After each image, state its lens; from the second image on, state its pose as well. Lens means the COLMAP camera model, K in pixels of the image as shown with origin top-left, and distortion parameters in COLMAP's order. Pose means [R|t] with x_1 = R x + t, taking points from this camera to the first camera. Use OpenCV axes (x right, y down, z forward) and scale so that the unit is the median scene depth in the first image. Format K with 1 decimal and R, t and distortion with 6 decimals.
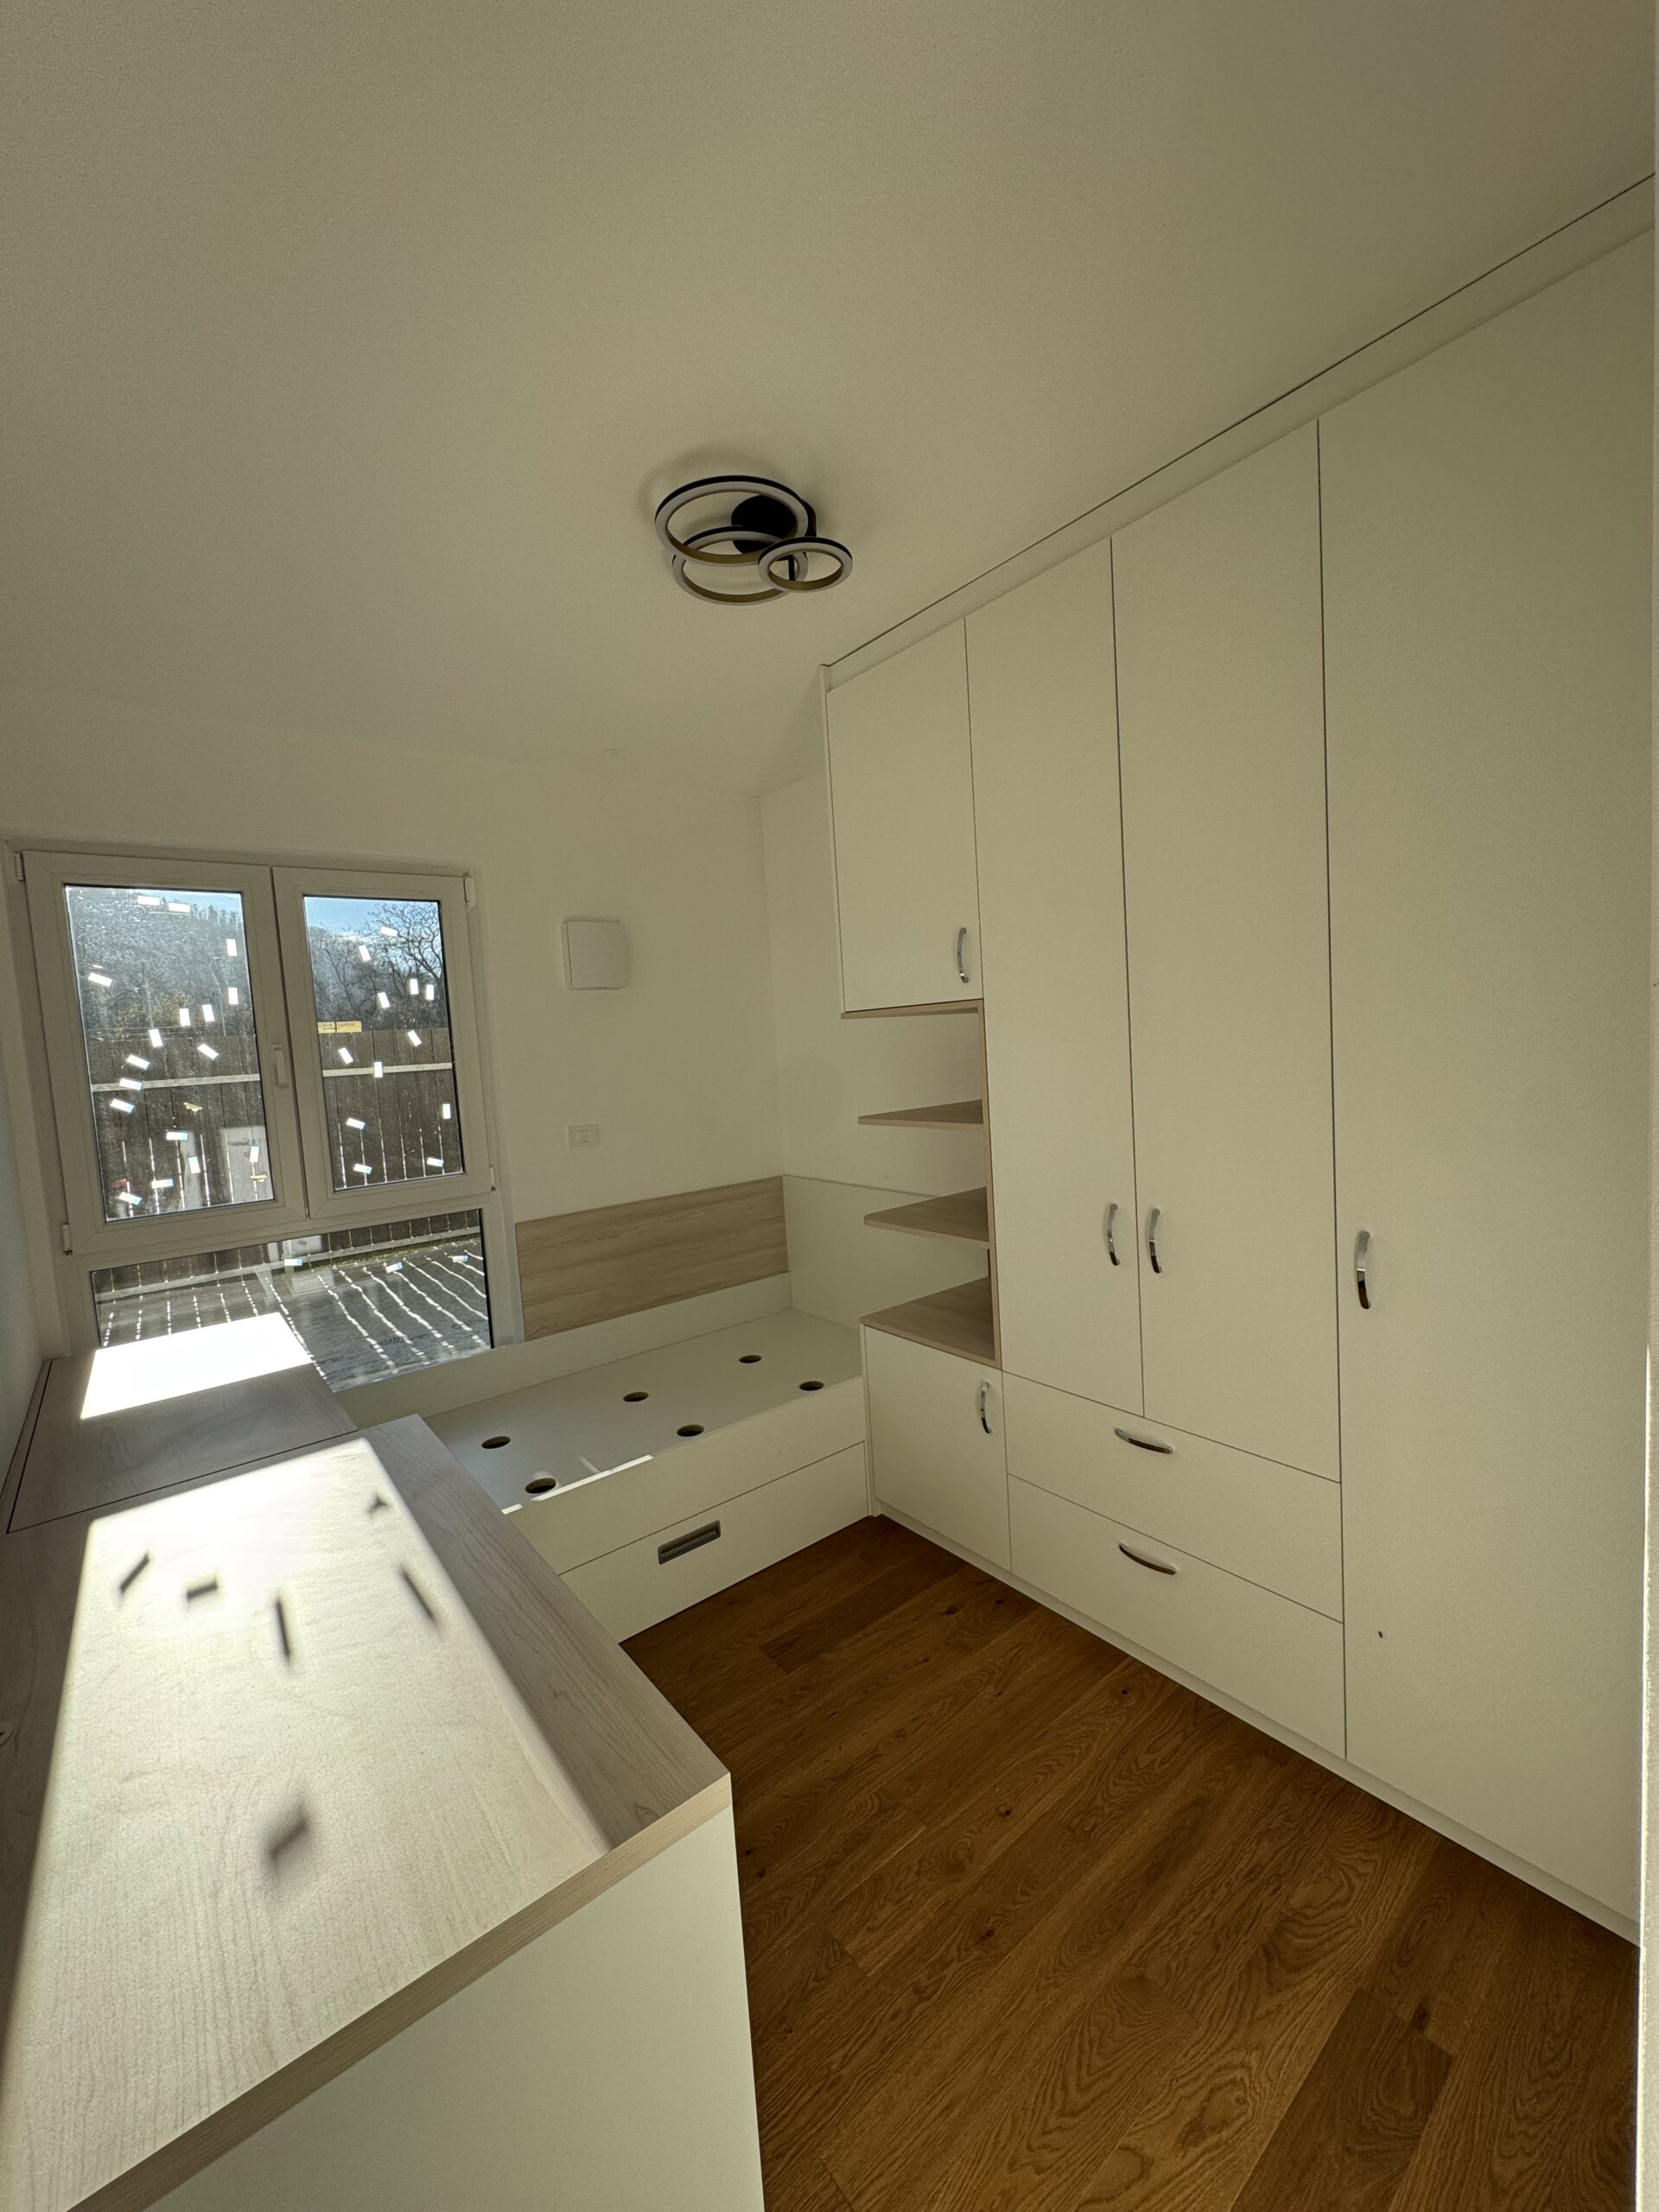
lens RADIAL K [[891.9, 0, 819.4], [0, 891.9, 1108.1], [0, 0, 1]] dist [0.003853, 0.000355]
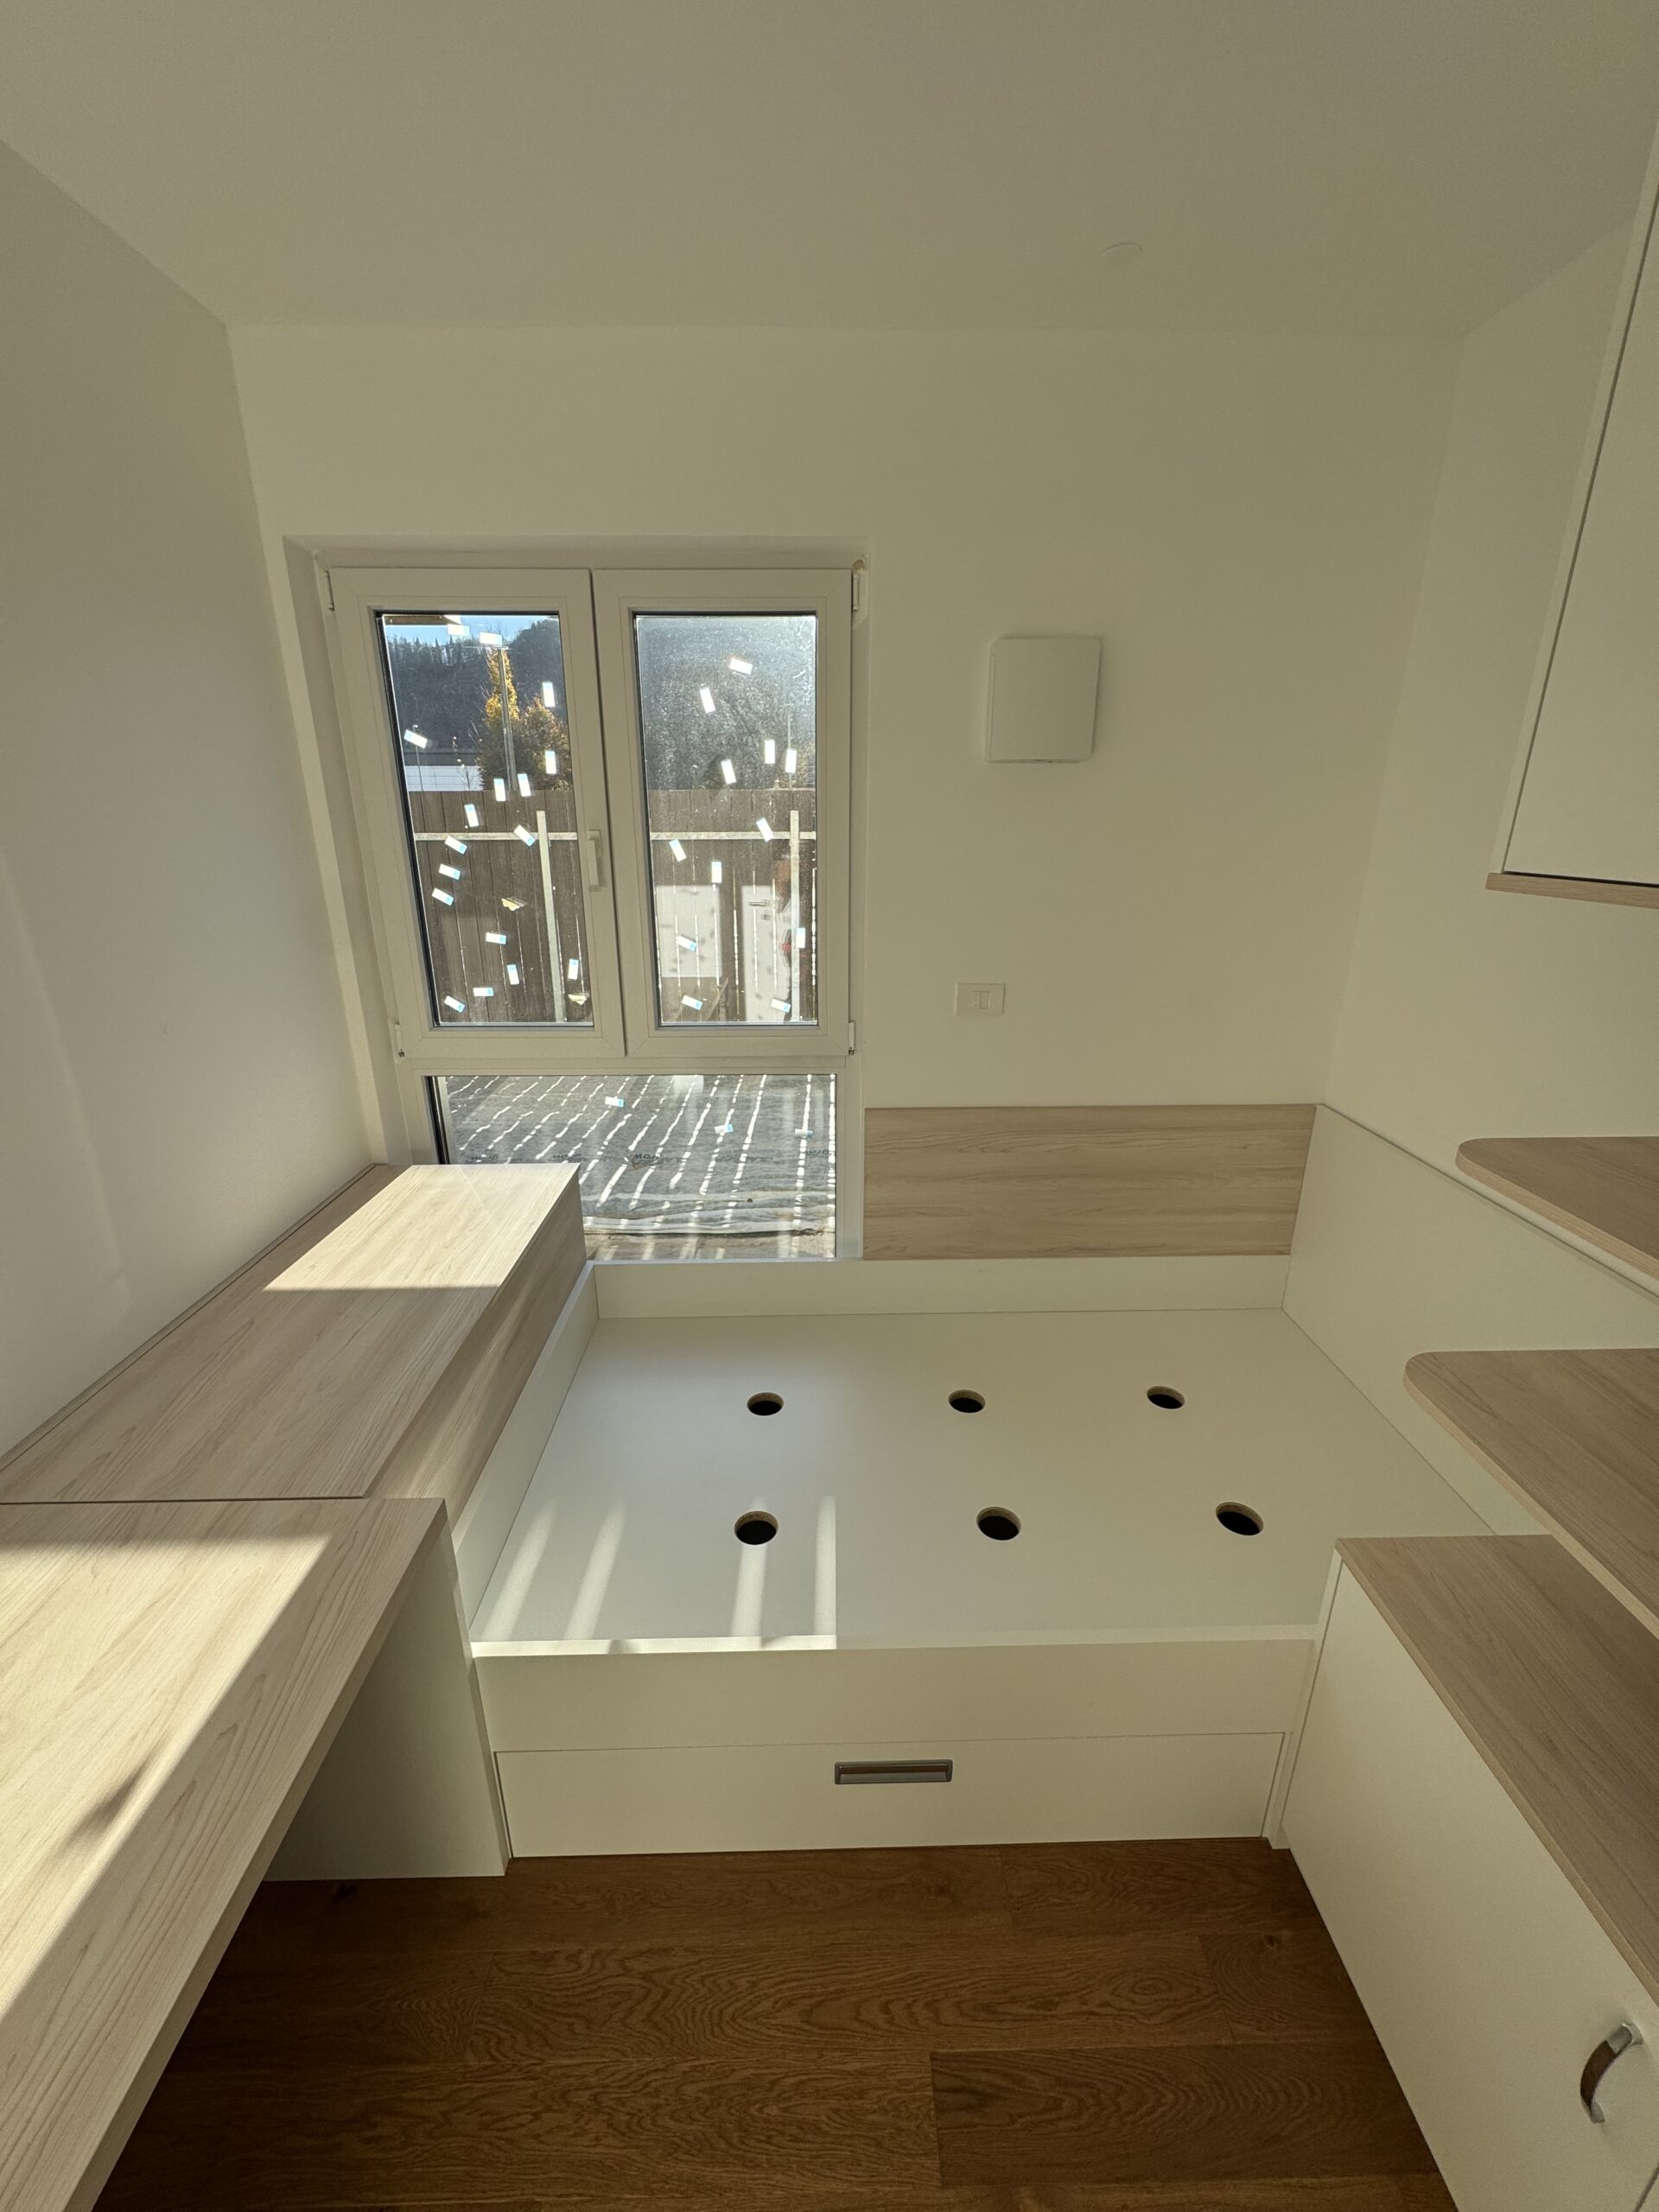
lens RADIAL K [[891.9, 0, 835.8], [0, 891.9, 1097.5], [0, 0, 1]] dist [0.003853, 0.000355]
pose [[0.798913, 0.247626, -0.548105, 0.030412], [-0.092151, 0.950948, 0.295307, -0.088655], [0.594345, -0.185416, 0.782544, 0.430301]]
